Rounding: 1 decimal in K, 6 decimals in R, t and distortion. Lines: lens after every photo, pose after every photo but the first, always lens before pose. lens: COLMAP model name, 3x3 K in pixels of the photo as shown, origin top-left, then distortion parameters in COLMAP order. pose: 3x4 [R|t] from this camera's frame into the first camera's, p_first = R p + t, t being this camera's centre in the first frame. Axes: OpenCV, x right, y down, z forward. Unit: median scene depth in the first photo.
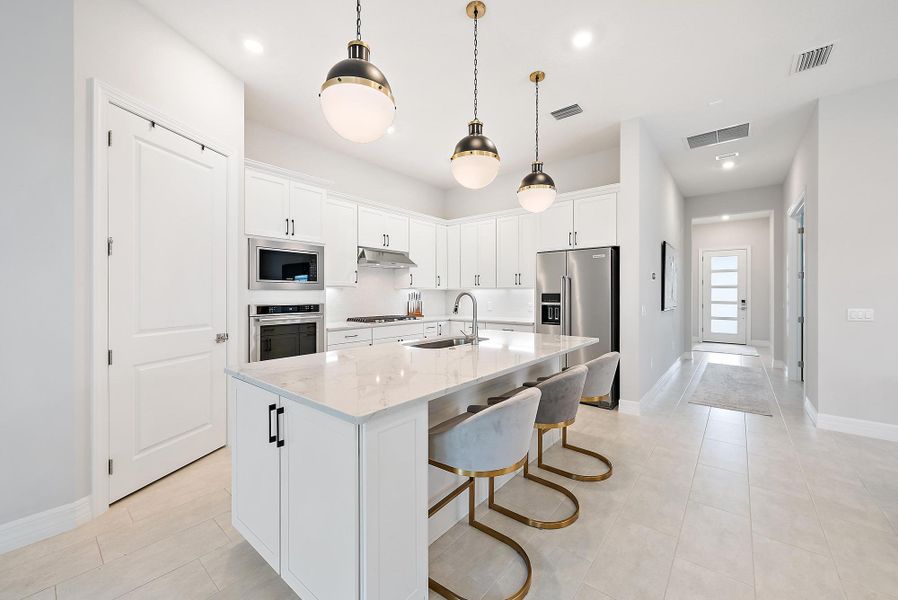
lens RADIAL K [[350.9, 0, 449.0], [0, 350.9, 297.1], [0, 0, 1]] dist [-0.002233, 0.000189]
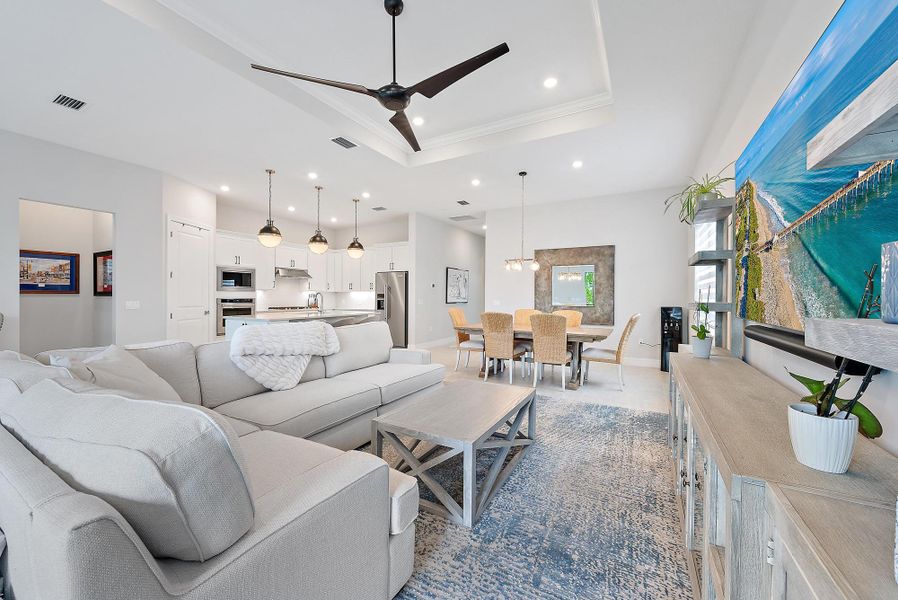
lens RADIAL K [[350.9, 0, 454.2], [0, 350.9, 300.0], [0, 0, 1]] dist [-0.002233, 0.000189]
pose [[0.981426, 0.003917, 0.191799, 0.324789], [-0.003995, 0.999992, 0.000022, 0.021420], [-0.191798, -0.000788, 0.981434, -1.031503]]
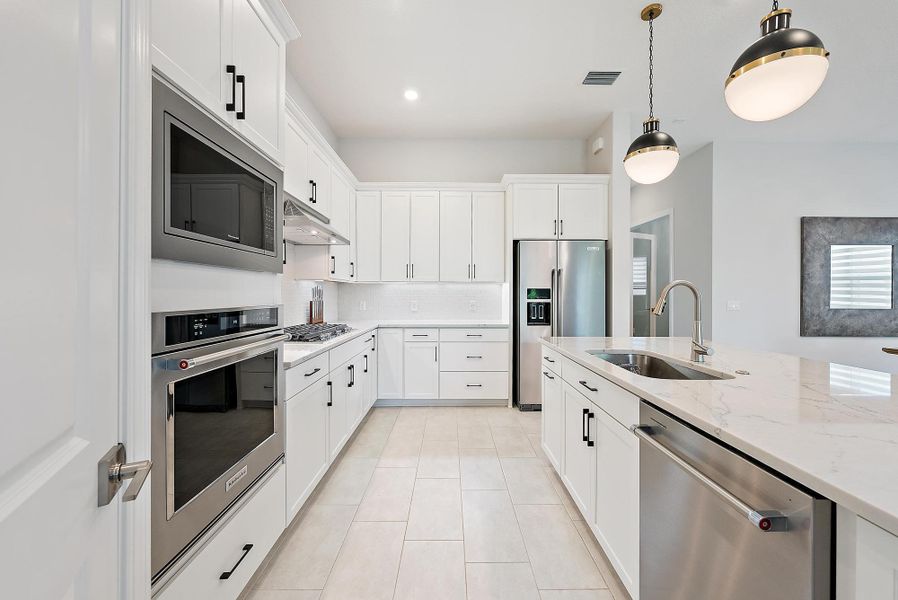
lens RADIAL K [[350.9, 0, 447.5], [0, 350.9, 296.5], [0, 0, 1]] dist [-0.002233, 0.000189]
pose [[0.757320, -0.001342, 0.653043, -0.443593], [0.002762, 0.999996, -0.001148, 0.008679], [-0.653038, 0.002673, 0.757320, 0.508899]]
